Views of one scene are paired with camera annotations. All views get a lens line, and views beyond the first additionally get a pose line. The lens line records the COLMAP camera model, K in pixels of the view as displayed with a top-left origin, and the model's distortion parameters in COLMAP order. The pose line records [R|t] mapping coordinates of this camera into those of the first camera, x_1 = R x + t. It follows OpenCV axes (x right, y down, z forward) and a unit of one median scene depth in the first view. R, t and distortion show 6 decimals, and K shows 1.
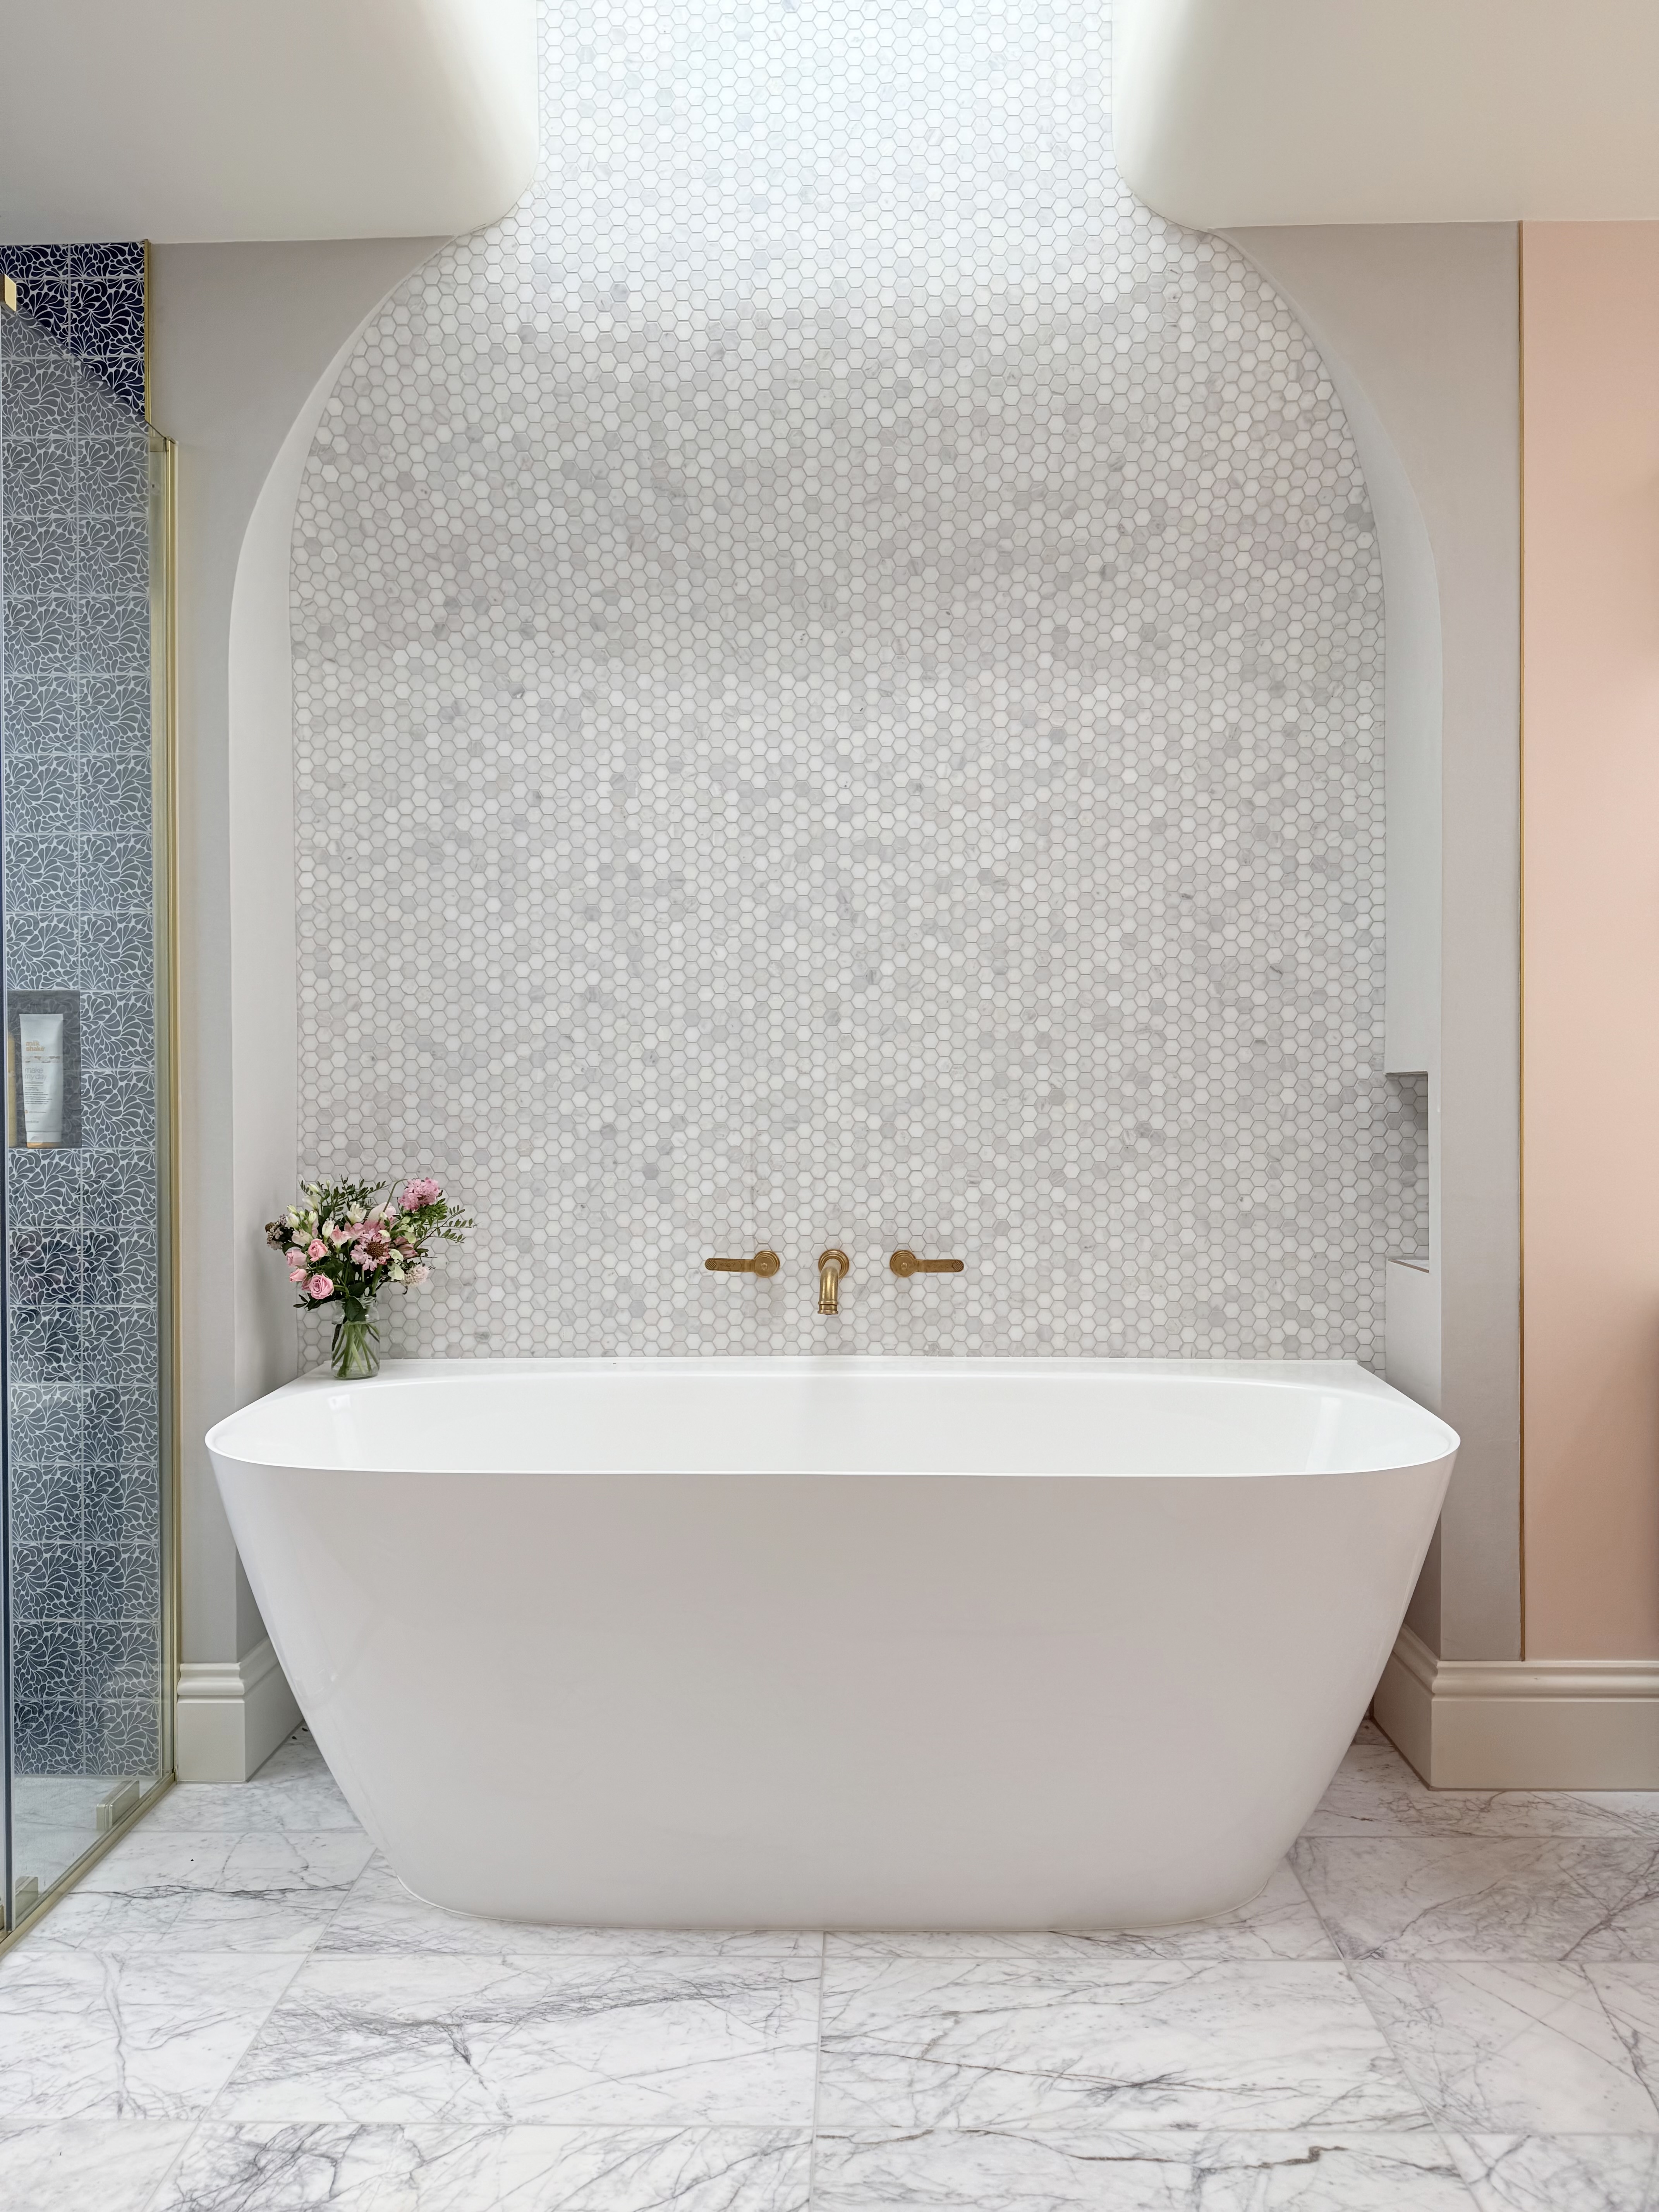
lens RADIAL K [[1548.4, 0, 838.9], [0, 1548.4, 1101.9], [0, 0, 1]] dist [0.056890, -0.077744]
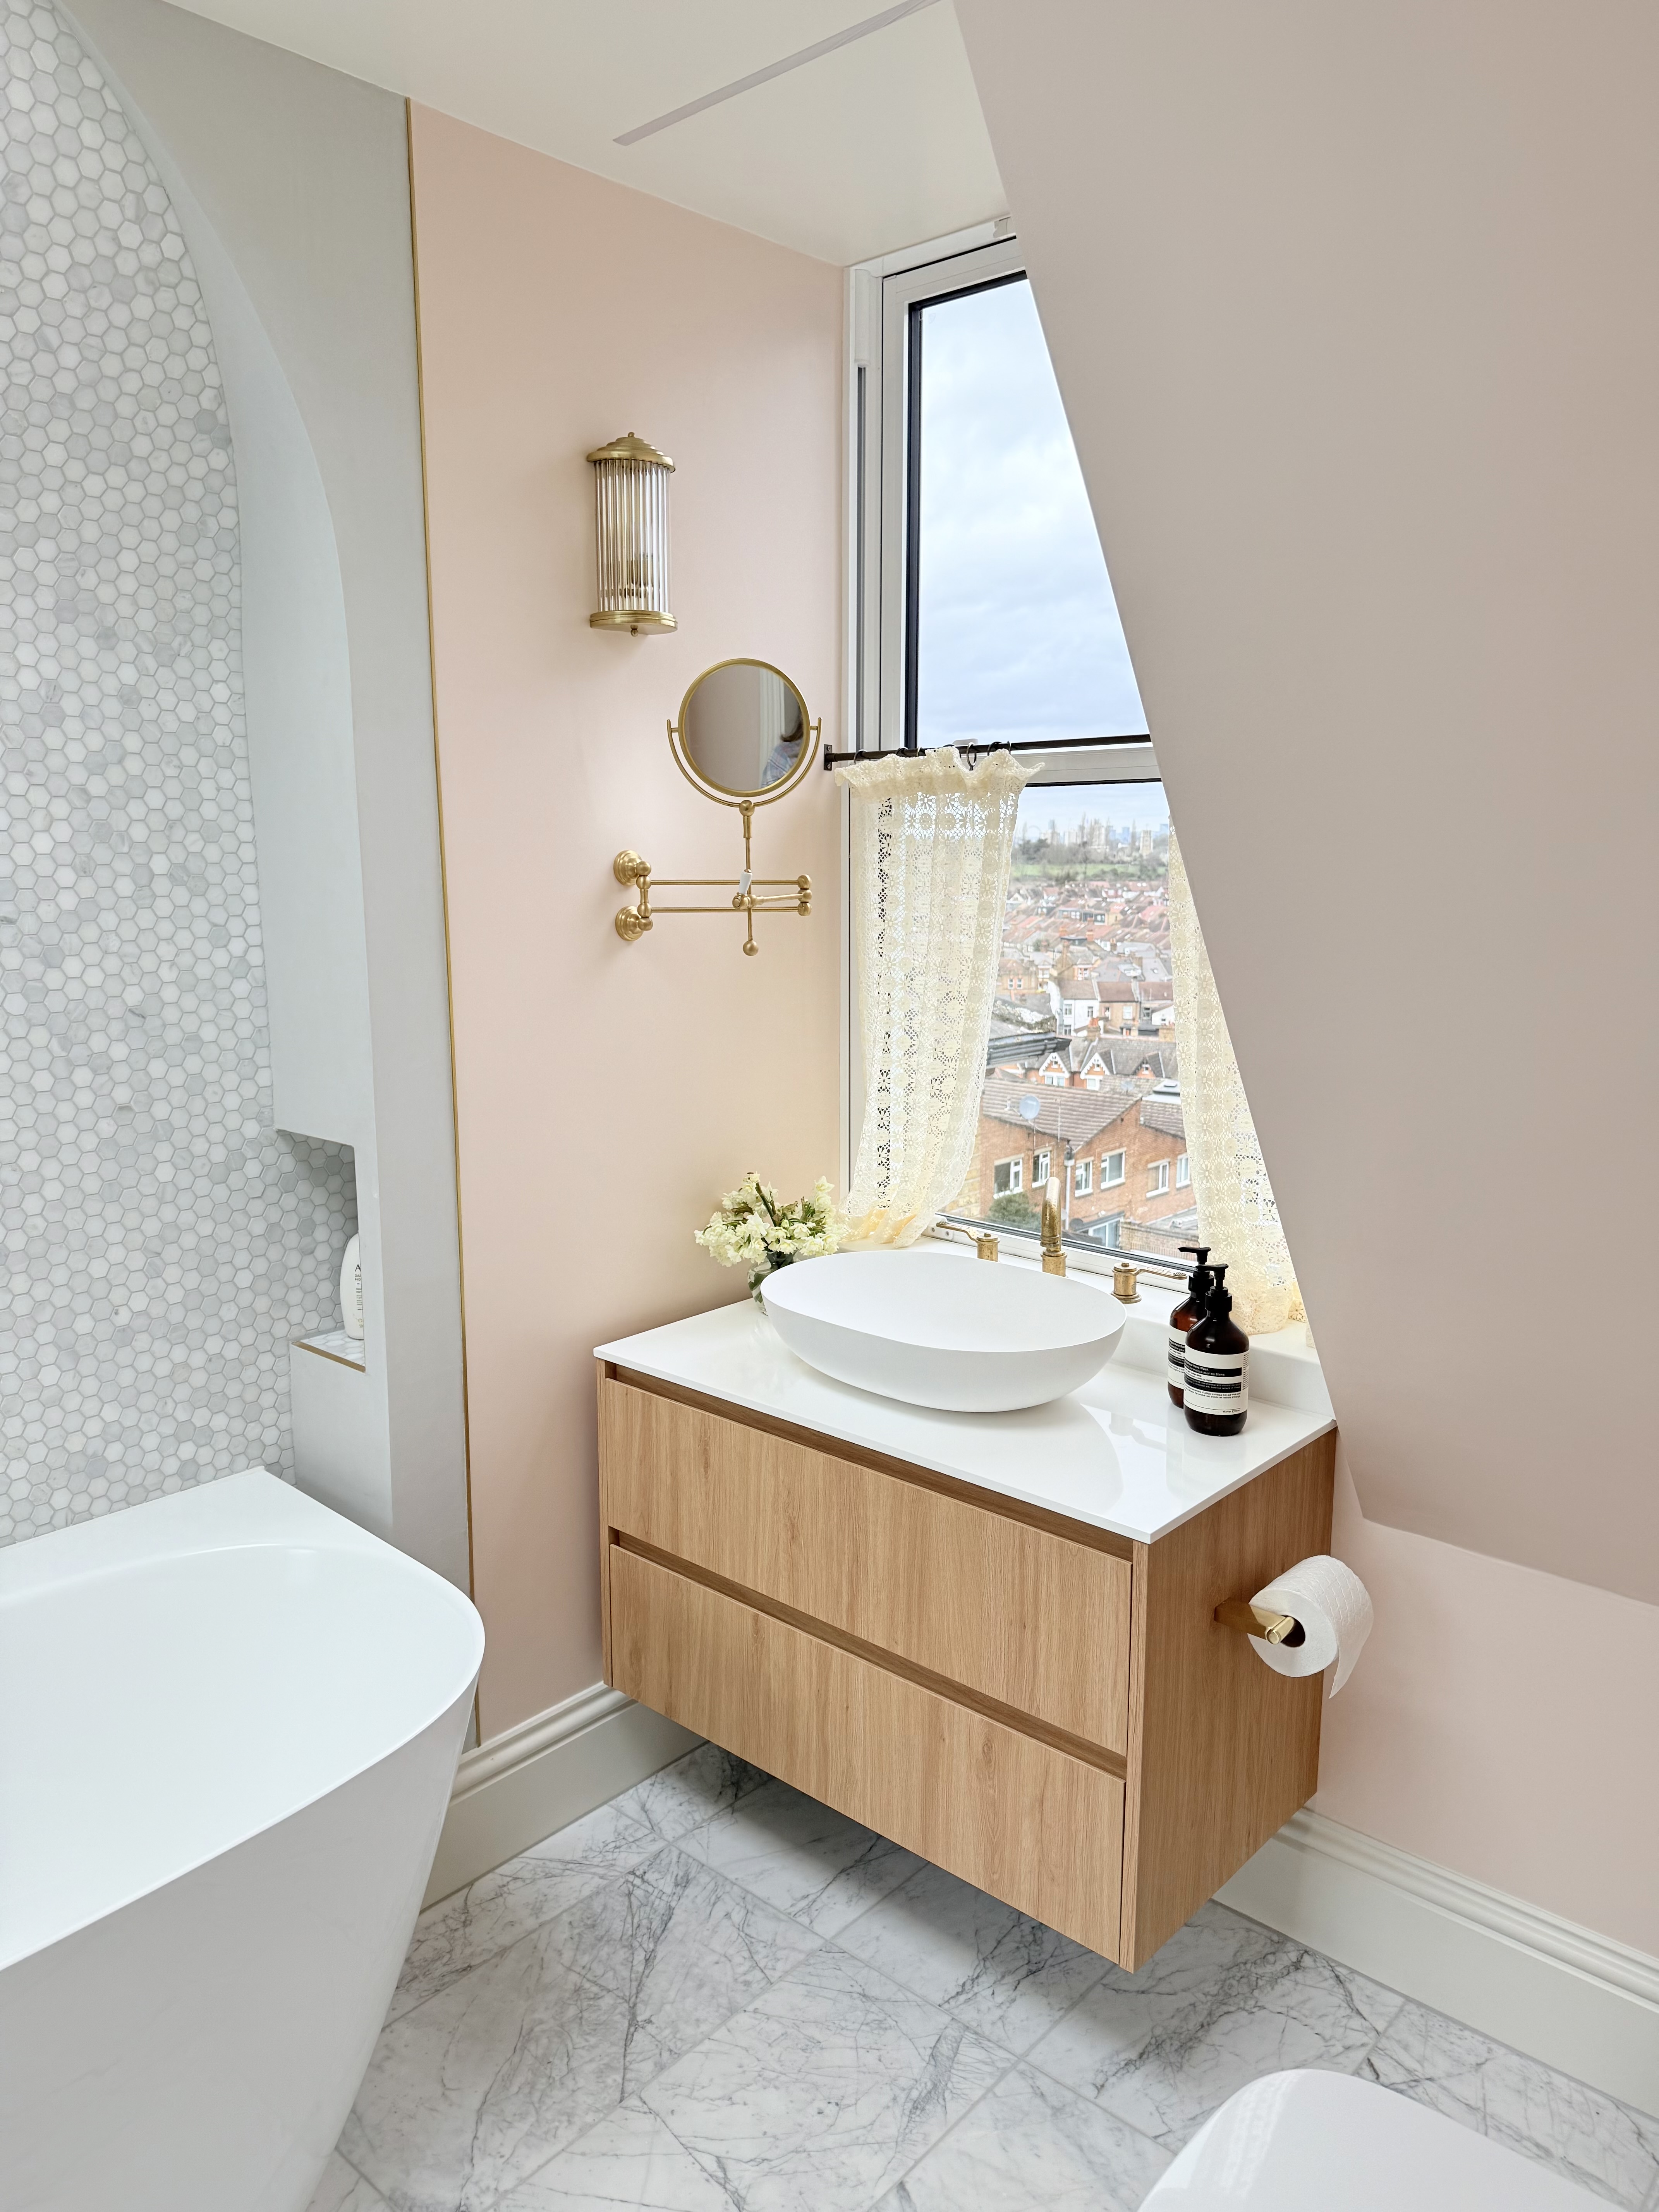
lens RADIAL K [[1548.4, 0, 822.3], [0, 1548.4, 1144.4], [0, 0, 1]] dist [0.056890, -0.077744]
pose [[0.666897, -0.125673, 0.734476, -0.068570], [0.015832, 0.987842, 0.154650, -0.135958], [-0.744982, -0.091508, 0.660779, 0.232305]]
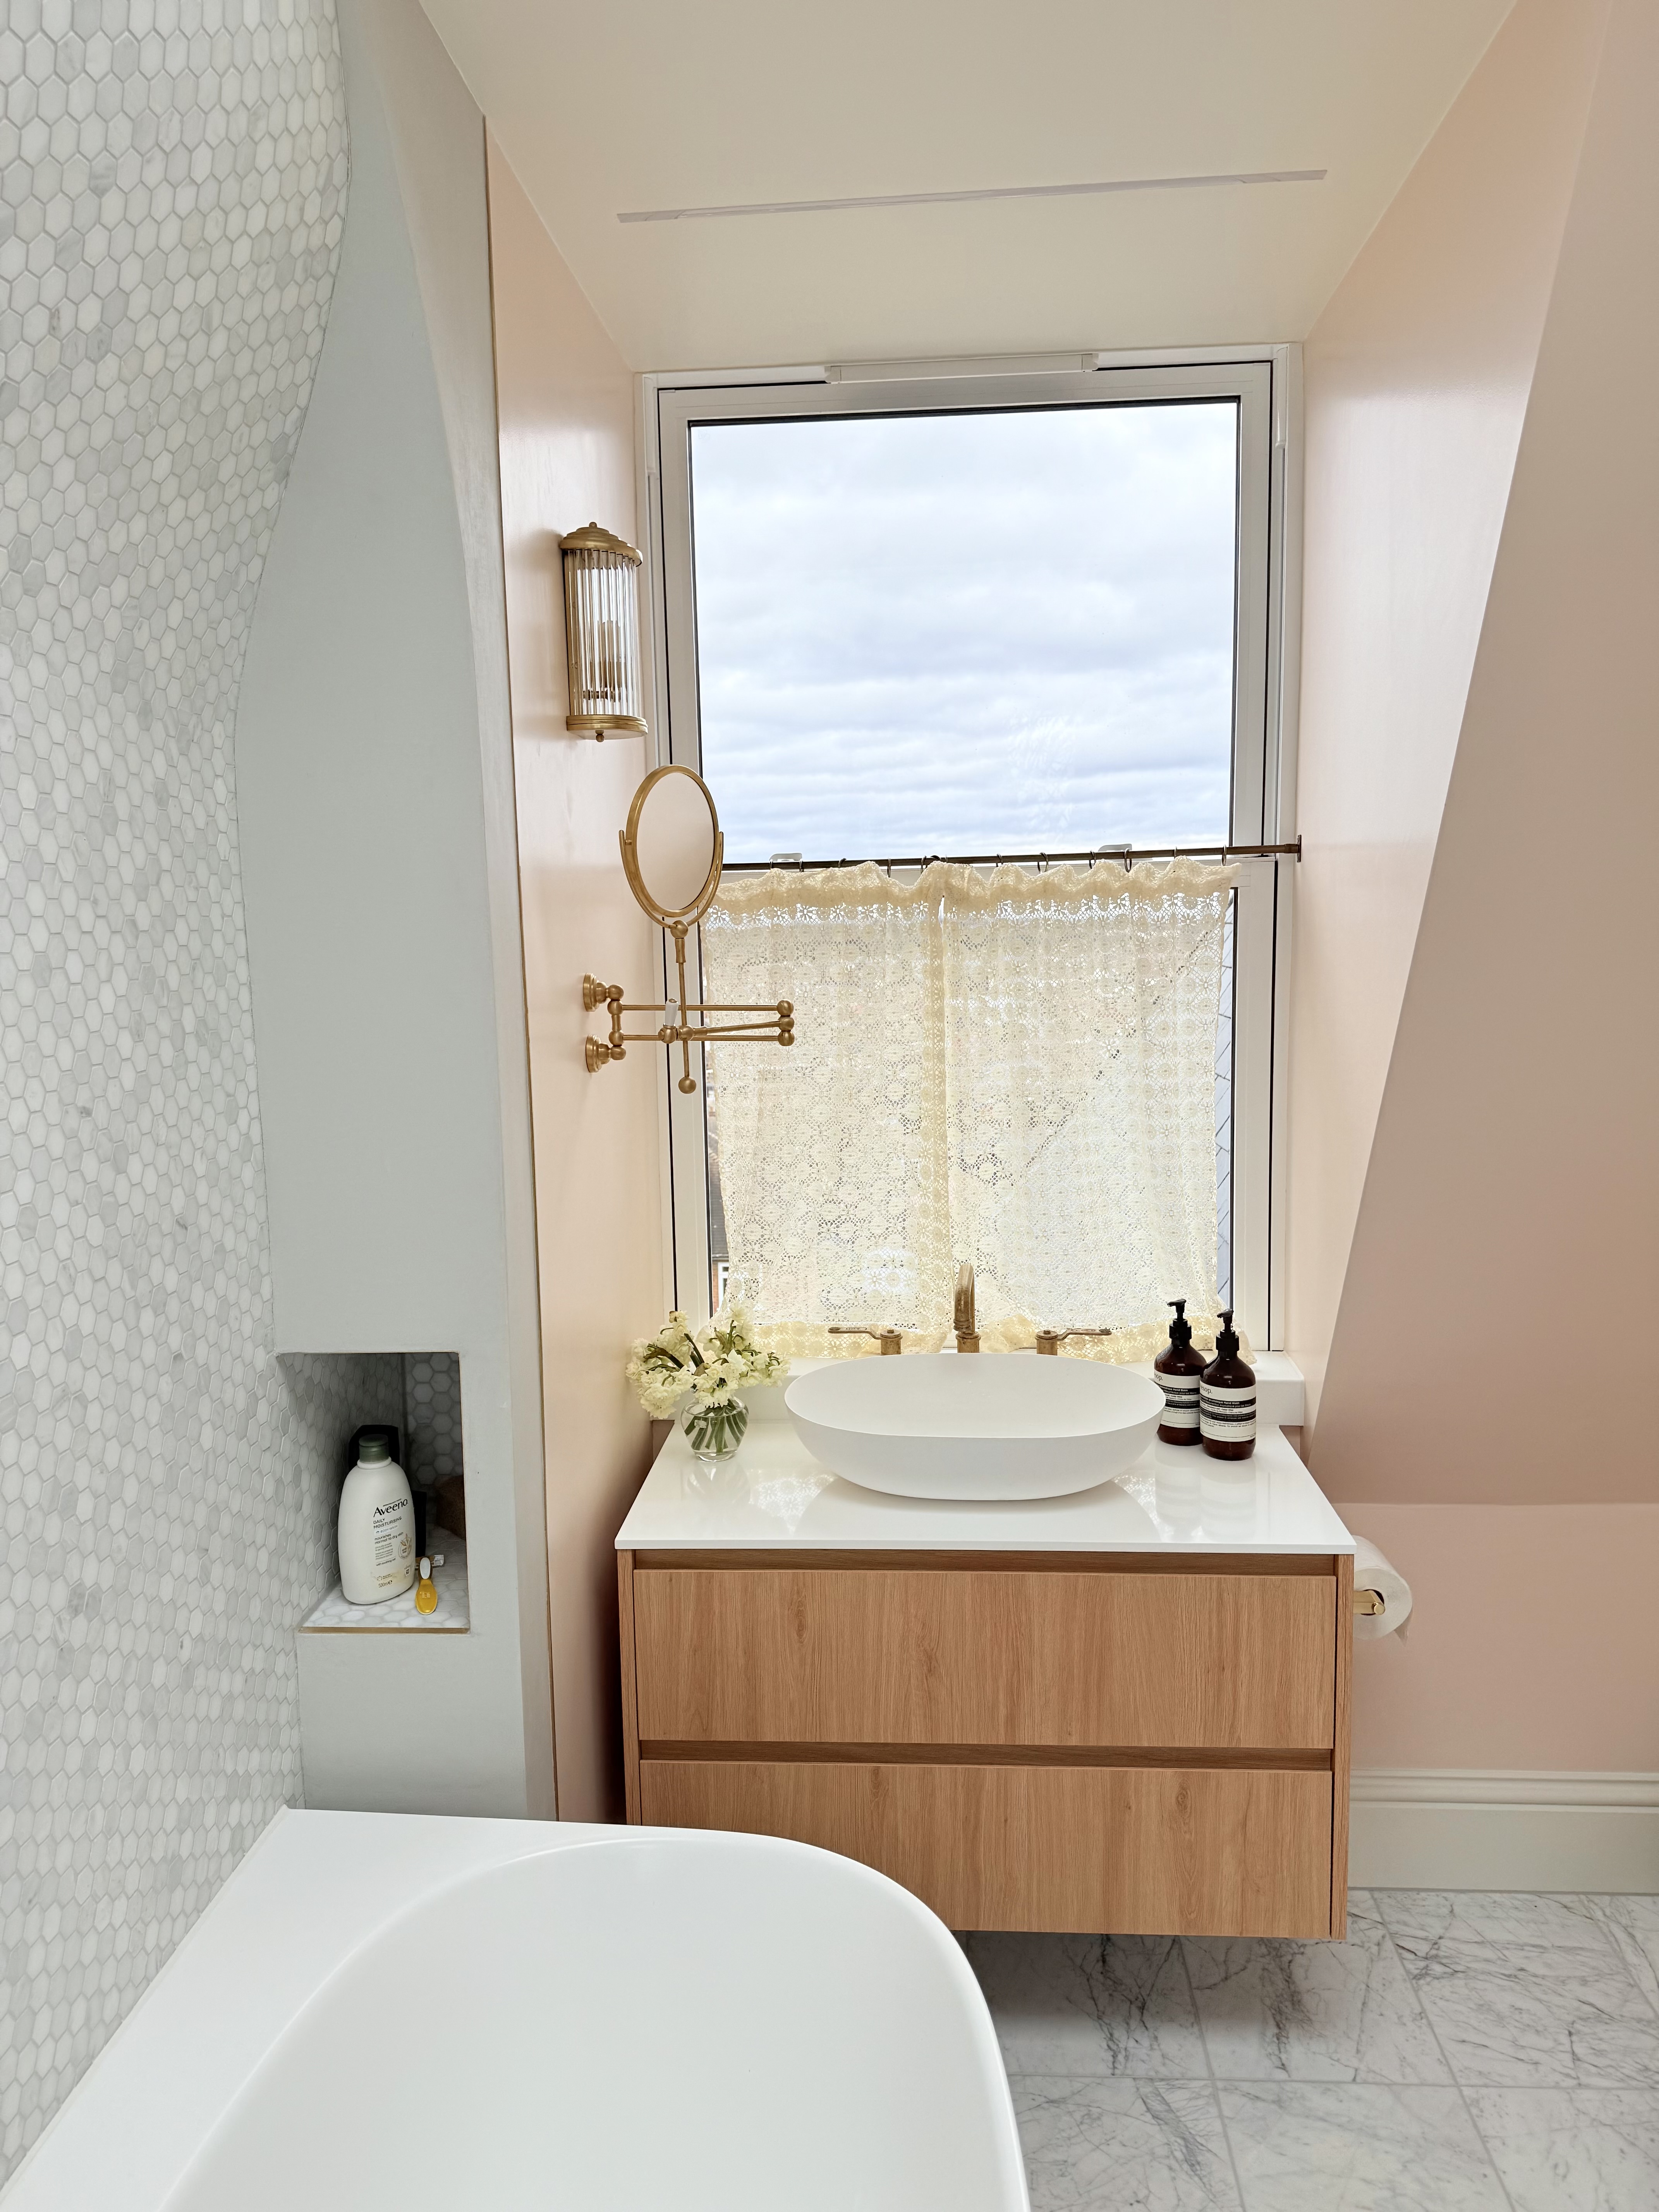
lens RADIAL K [[1548.4, 0, 911.6], [0, 1548.4, 1128.9], [0, 0, 1]] dist [0.056890, -0.077744]
pose [[0.048055, -0.119419, 0.991680, -0.258504], [0.048394, 0.991940, 0.117105, -0.172770], [-0.997672, 0.042364, 0.053447, 0.712173]]
